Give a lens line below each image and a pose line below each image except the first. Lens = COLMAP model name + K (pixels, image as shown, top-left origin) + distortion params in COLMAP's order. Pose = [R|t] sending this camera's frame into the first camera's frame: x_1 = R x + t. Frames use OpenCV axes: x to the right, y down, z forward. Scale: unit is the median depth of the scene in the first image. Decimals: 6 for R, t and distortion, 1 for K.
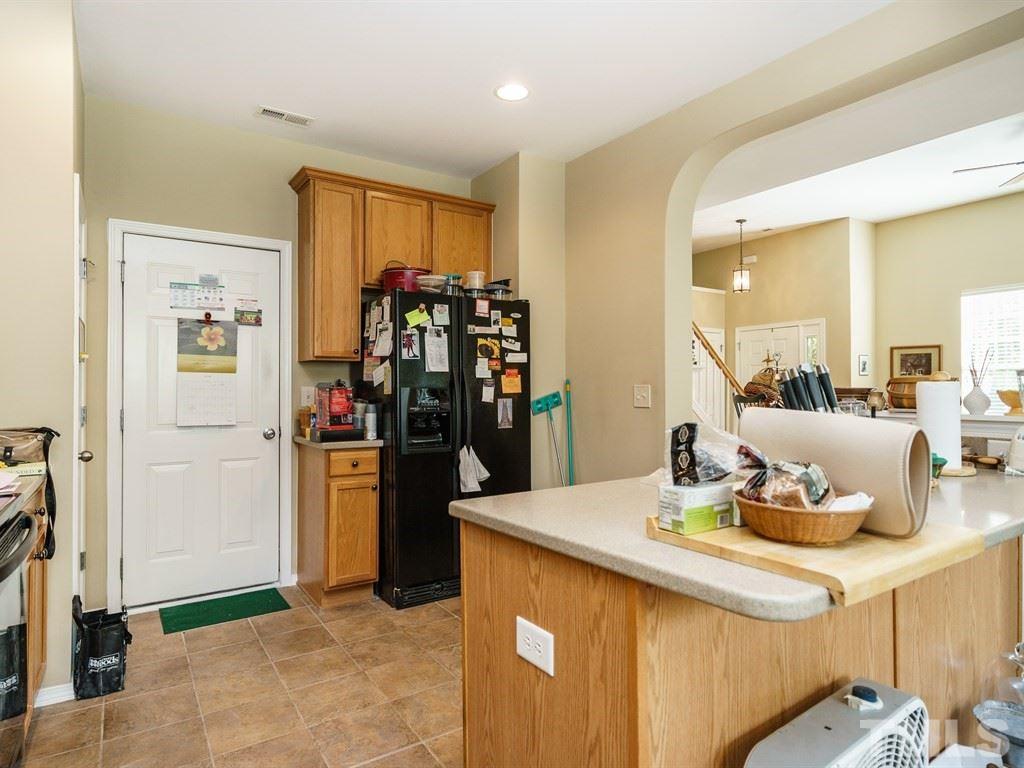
lens RADIAL K [[586.6, 0, 512.0], [0, 586.6, 384.0], [0, 0, 1]] dist [-0.003083, -0.000326]
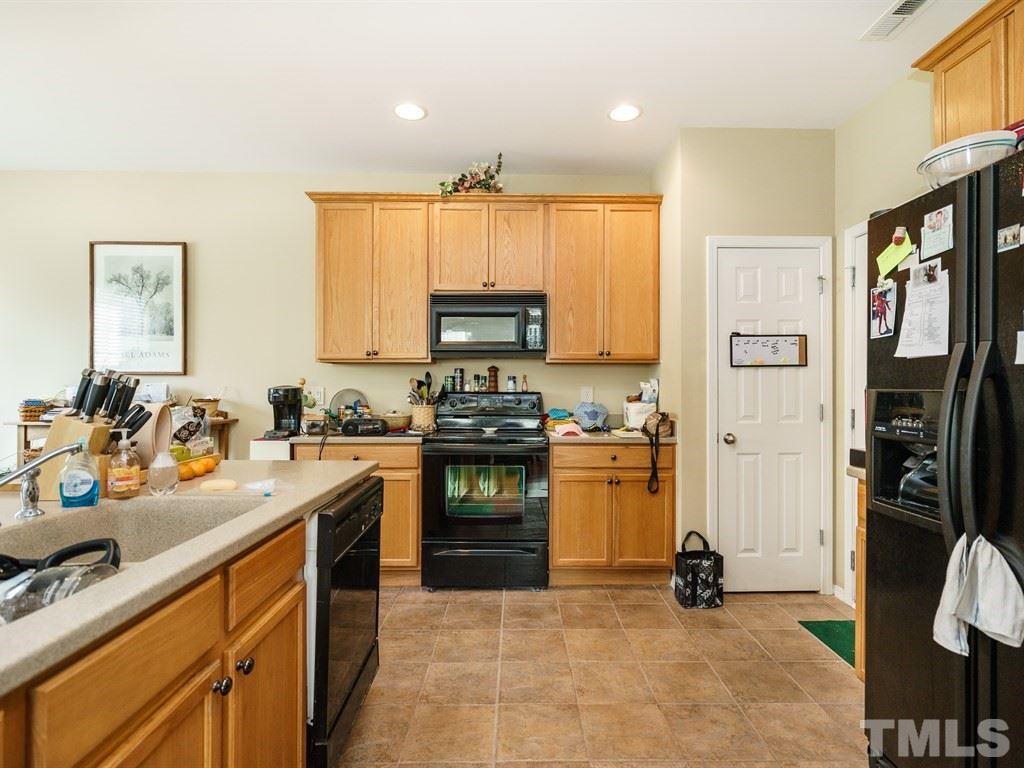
lens RADIAL K [[508.0, 0, 529.0], [0, 508.0, 380.7], [0, 0, 1]] dist [-0.002071, -0.000156]
pose [[-0.521465, -0.009895, -0.853215, 0.398696], [0.004281, 0.999890, -0.014213, 0.003291], [0.853262, -0.011065, -0.521365, 0.959362]]
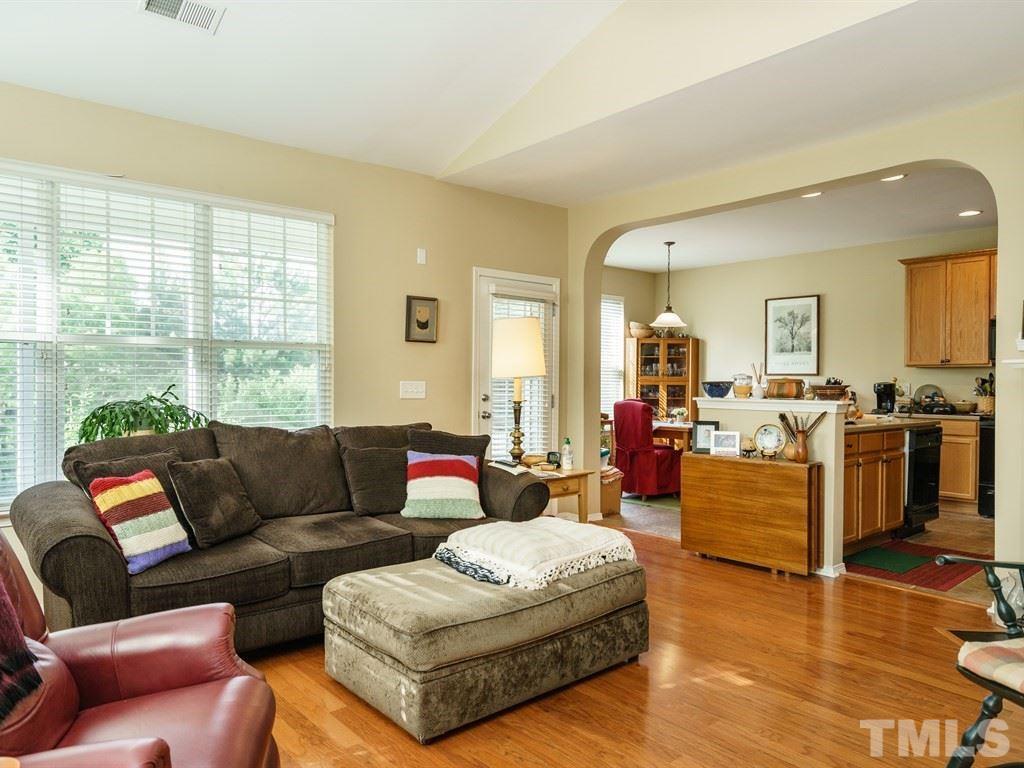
lens RADIAL K [[704.1, 0, 507.7], [0, 704.1, 388.6], [0, 0, 1]] dist [0.030836, 0.000244]
pose [[-0.991648, -0.002162, -0.128958, 1.261514], [-0.003103, 0.999970, 0.007093, 0.004541], [0.128939, 0.007434, -0.991625, 2.098099]]
